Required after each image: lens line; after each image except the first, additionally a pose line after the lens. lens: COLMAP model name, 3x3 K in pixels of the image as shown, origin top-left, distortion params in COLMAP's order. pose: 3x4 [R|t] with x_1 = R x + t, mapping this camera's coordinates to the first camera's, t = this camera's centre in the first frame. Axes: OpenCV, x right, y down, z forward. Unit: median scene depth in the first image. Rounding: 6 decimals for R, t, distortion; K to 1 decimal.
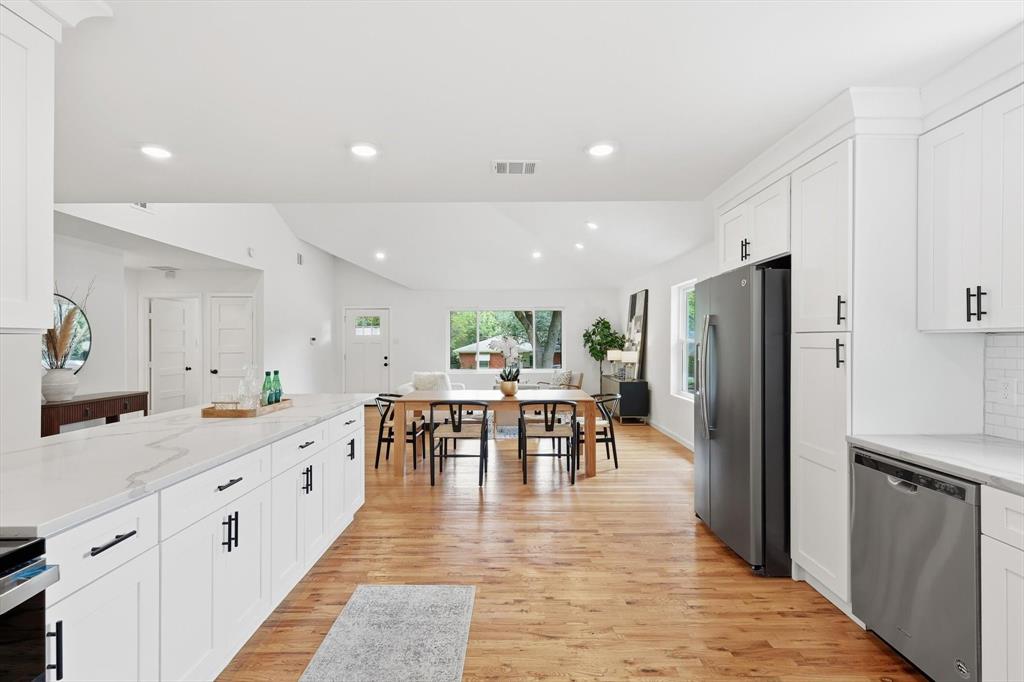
lens RADIAL K [[461.9, 0, 520.0], [0, 461.9, 341.1], [0, 0, 1]] dist [0.010968, -0.000863]
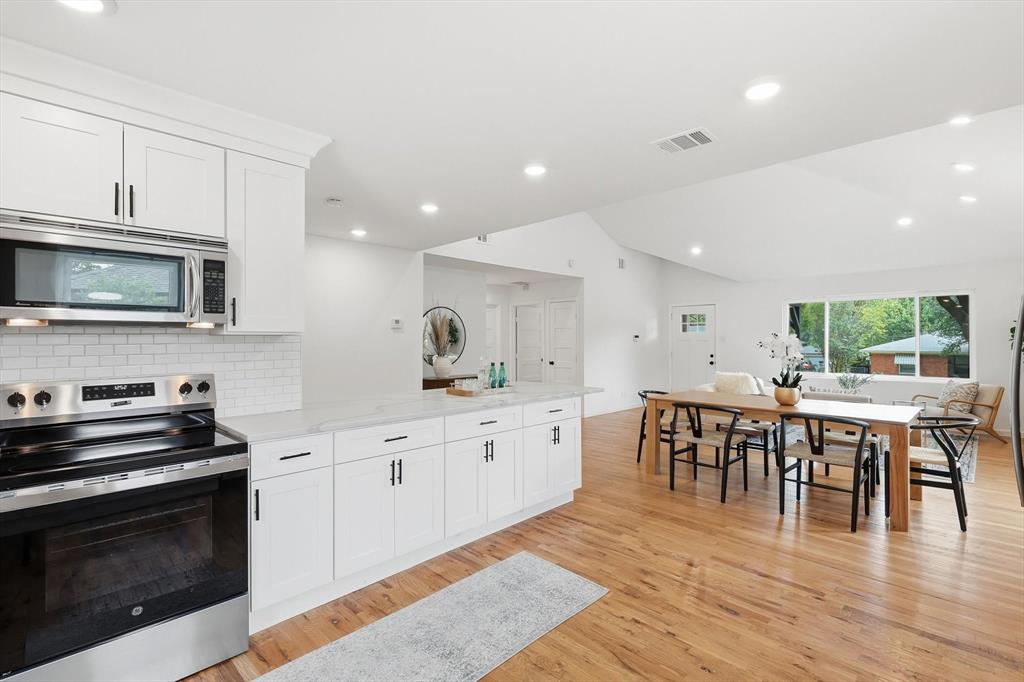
lens RADIAL K [[461.9, 0, 517.4], [0, 461.9, 338.8], [0, 0, 1]] dist [0.010968, -0.000863]
pose [[0.720347, 0.000672, -0.693613, 0.342141], [0.000119, 0.999999, 0.001092, -0.000284], [0.693613, -0.000869, 0.720347, 0.128030]]
